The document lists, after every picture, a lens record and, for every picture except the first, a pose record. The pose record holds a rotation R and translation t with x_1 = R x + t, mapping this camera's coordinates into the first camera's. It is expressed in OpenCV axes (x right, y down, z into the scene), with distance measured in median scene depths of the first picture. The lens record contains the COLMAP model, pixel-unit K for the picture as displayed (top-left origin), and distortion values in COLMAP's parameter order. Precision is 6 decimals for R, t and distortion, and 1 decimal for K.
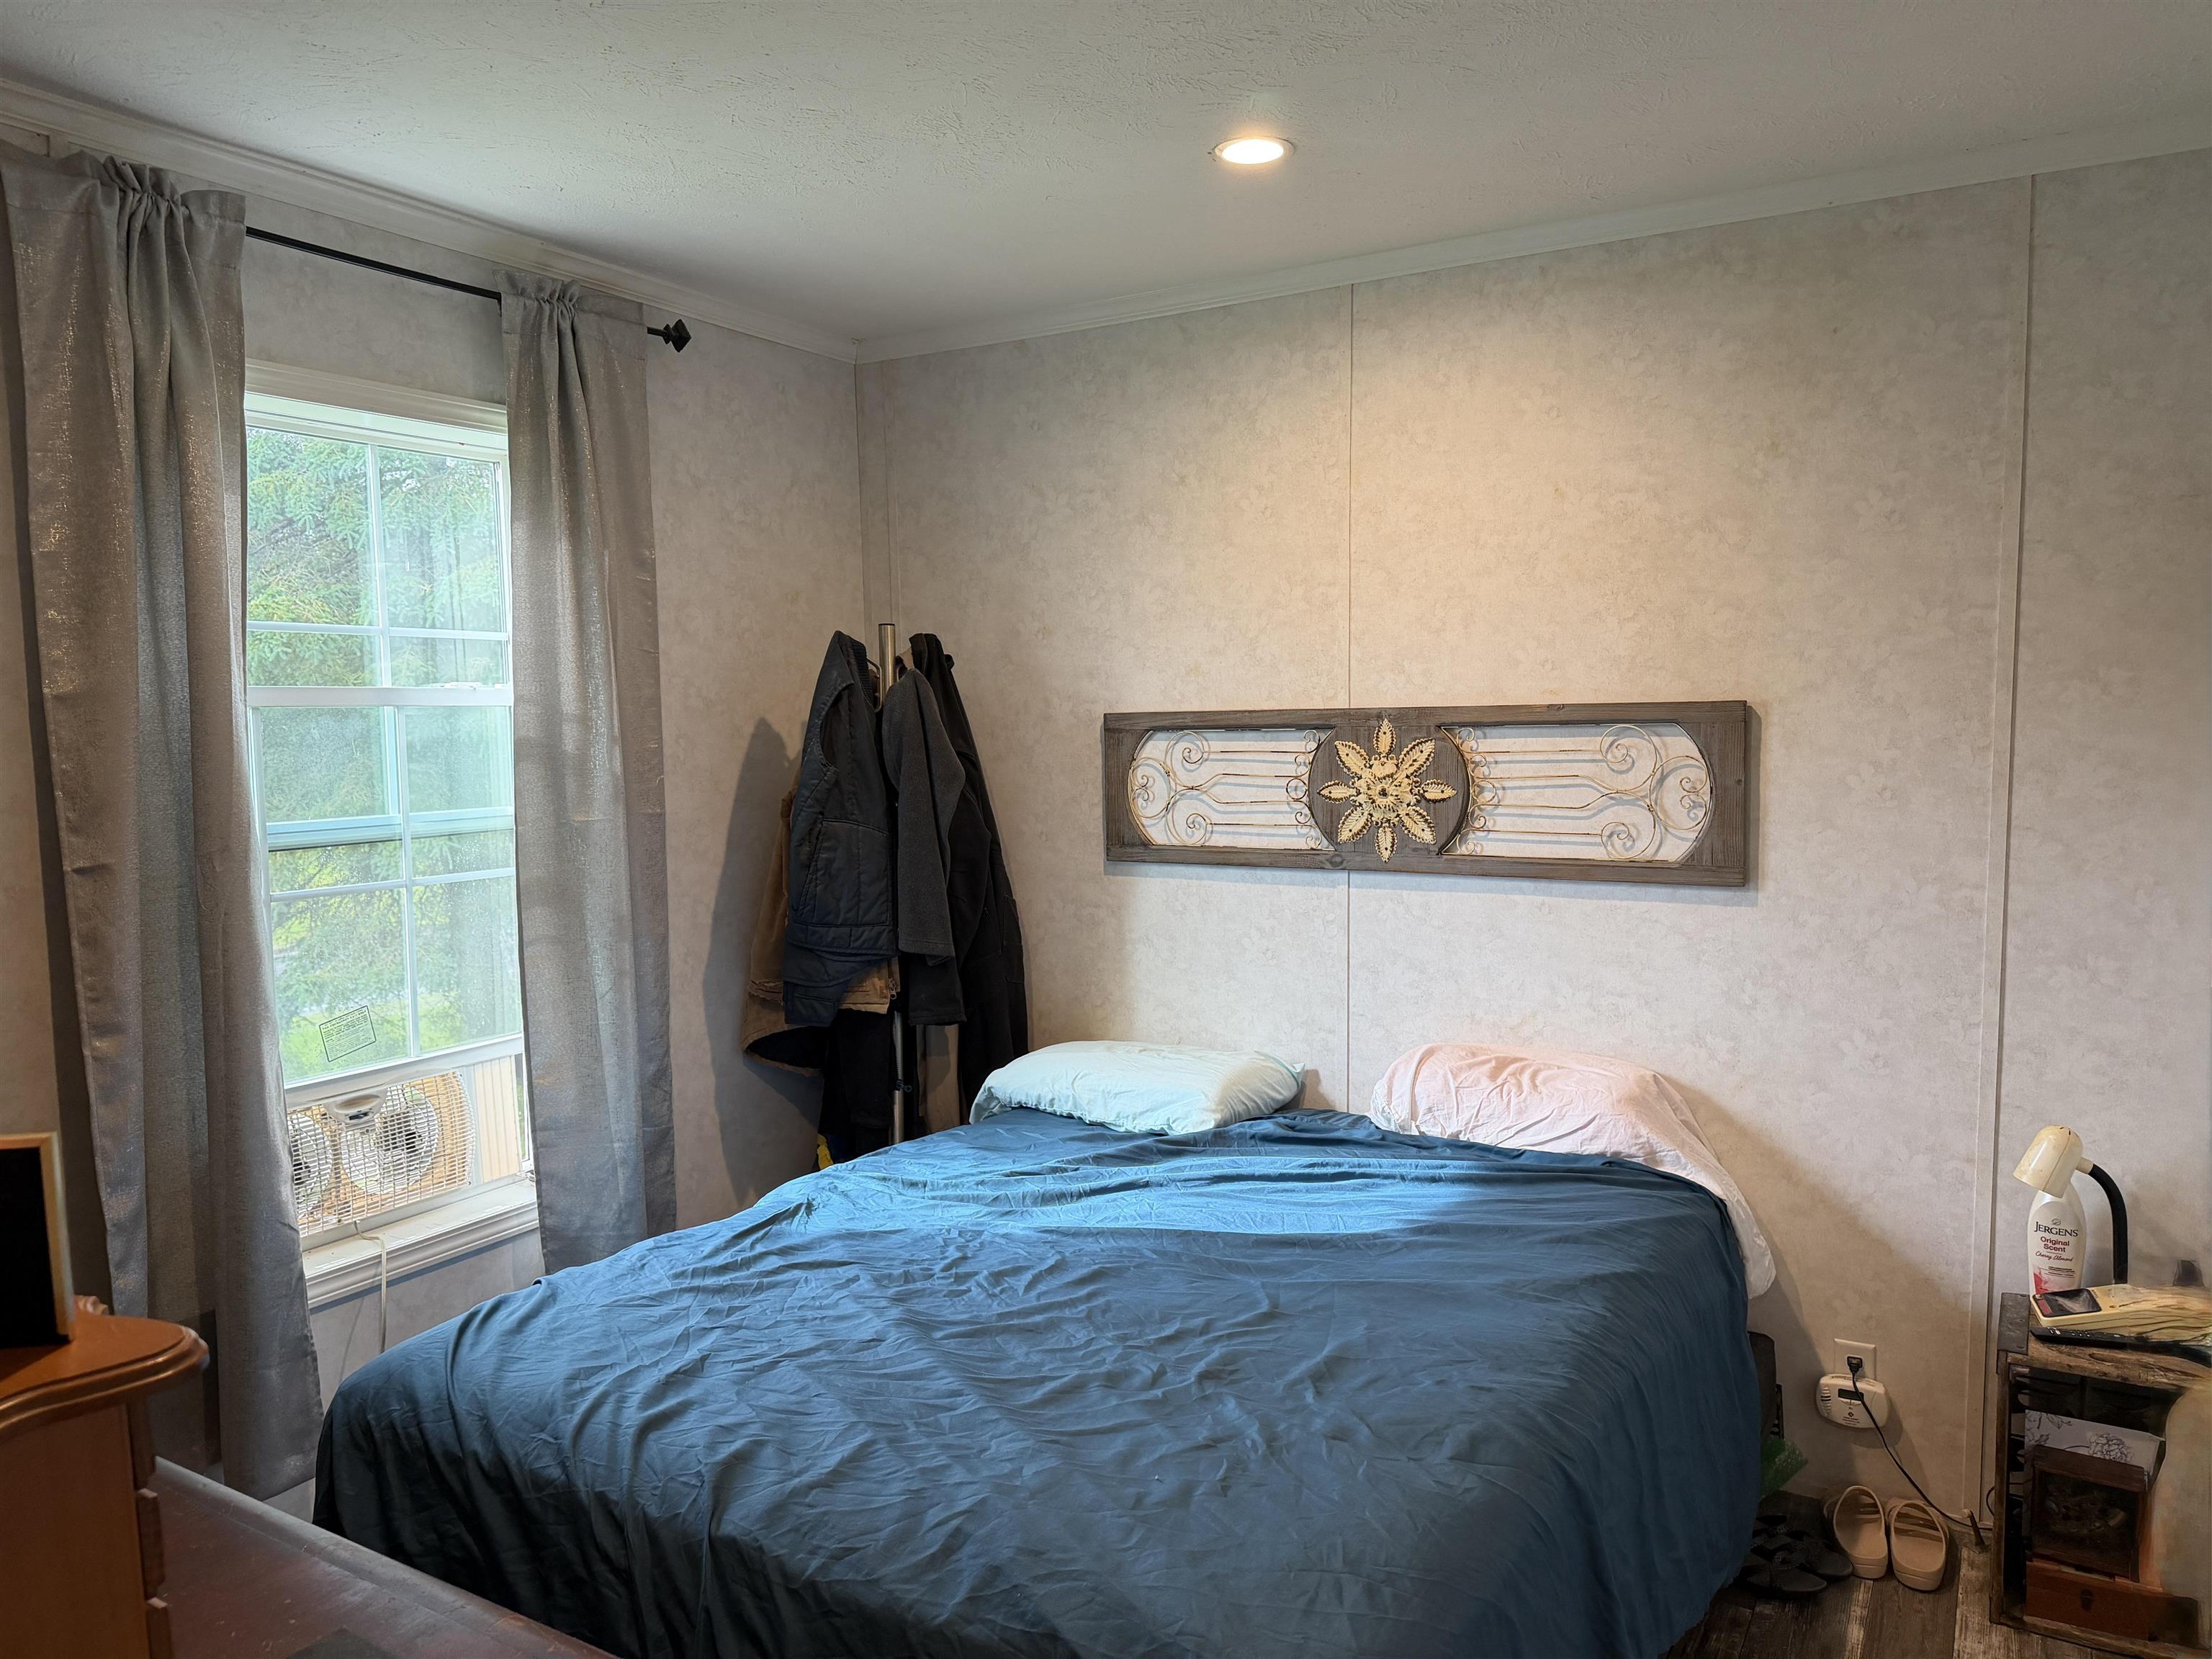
lens RADIAL K [[1532.1, 0, 1095.4], [0, 1532.1, 845.4], [0, 0, 1]] dist [0.148416, -0.245251]
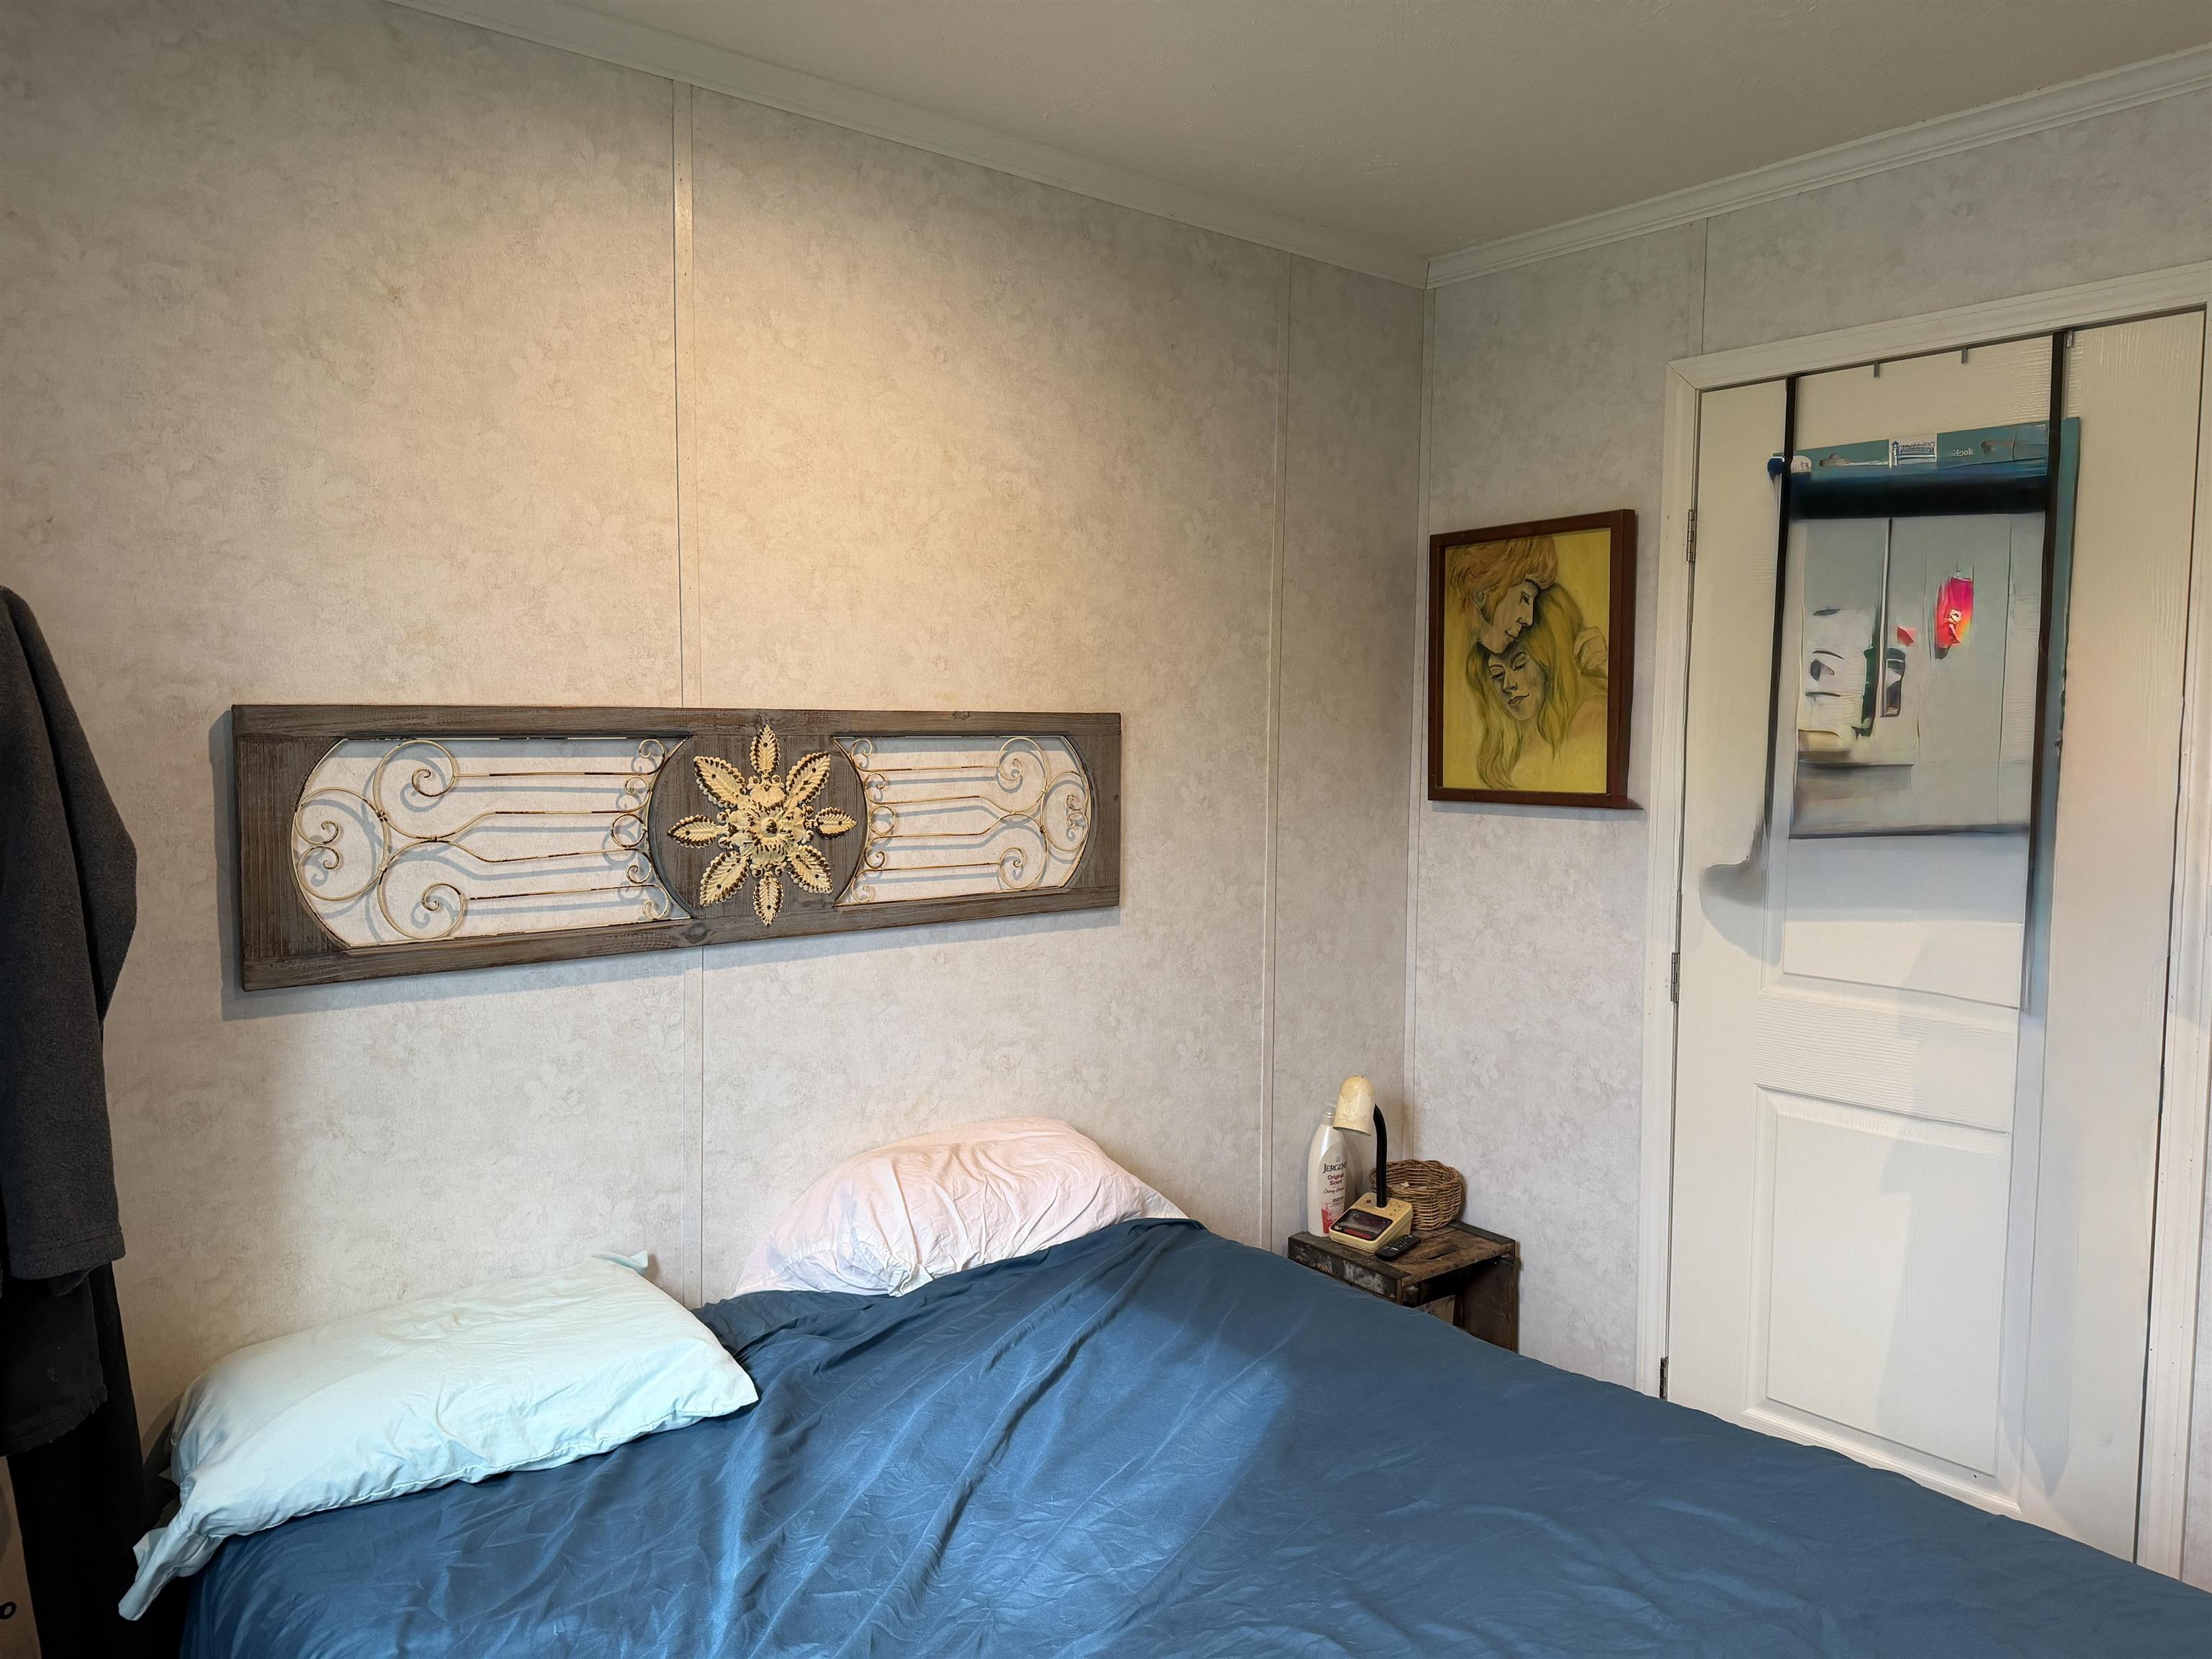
lens RADIAL K [[1541.9, 0, 1103.4], [0, 1541.9, 837.3], [0, 0, 1]] dist [0.129519, -0.191068]
pose [[0.335298, -0.055948, 0.940449, -0.439121], [0.070715, 0.996914, 0.034095, -0.044266], [-0.939454, 0.055072, 0.338220, 0.619875]]
